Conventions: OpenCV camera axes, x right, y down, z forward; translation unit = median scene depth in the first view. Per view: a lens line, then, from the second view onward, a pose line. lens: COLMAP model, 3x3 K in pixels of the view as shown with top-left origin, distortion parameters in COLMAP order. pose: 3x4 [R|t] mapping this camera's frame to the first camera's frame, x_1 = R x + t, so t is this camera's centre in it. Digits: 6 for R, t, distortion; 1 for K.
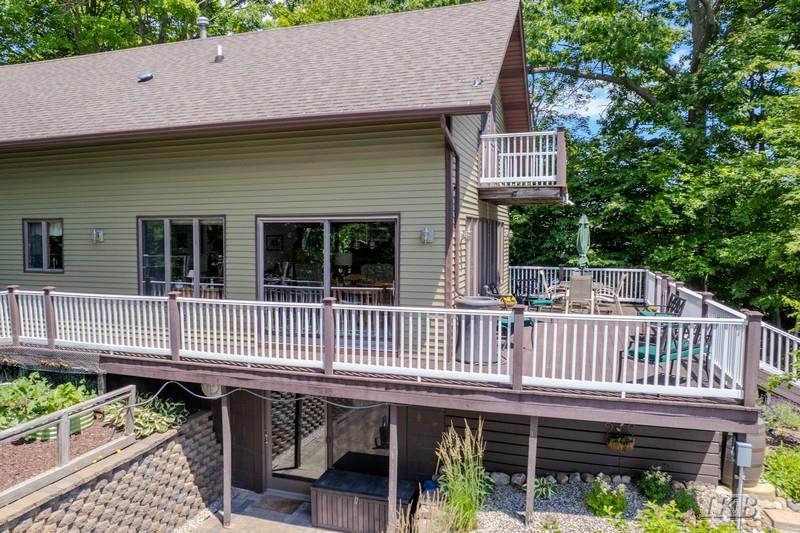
lens RADIAL K [[607.5, 0, 350.2], [0, 607.5, 267.5], [0, 0, 1]] dist [-0.081308, 0.077808]
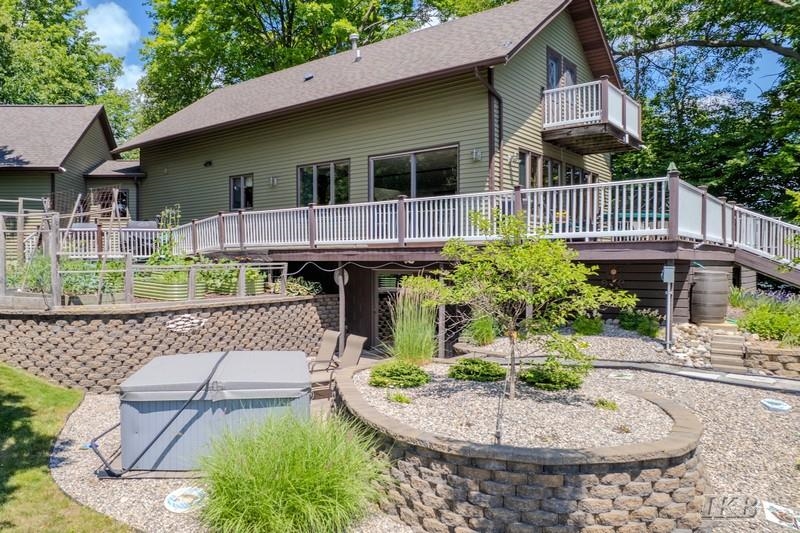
lens RADIAL K [[605.5, 0, 325.0], [0, 605.5, 266.7], [0, 0, 1]] dist [-0.034960, 0.005222]
pose [[0.931410, 0.001057, -0.363969, 0.291207], [-0.017501, 0.998969, -0.041886, 0.255278], [0.363550, 0.045383, 0.930469, -0.408719]]
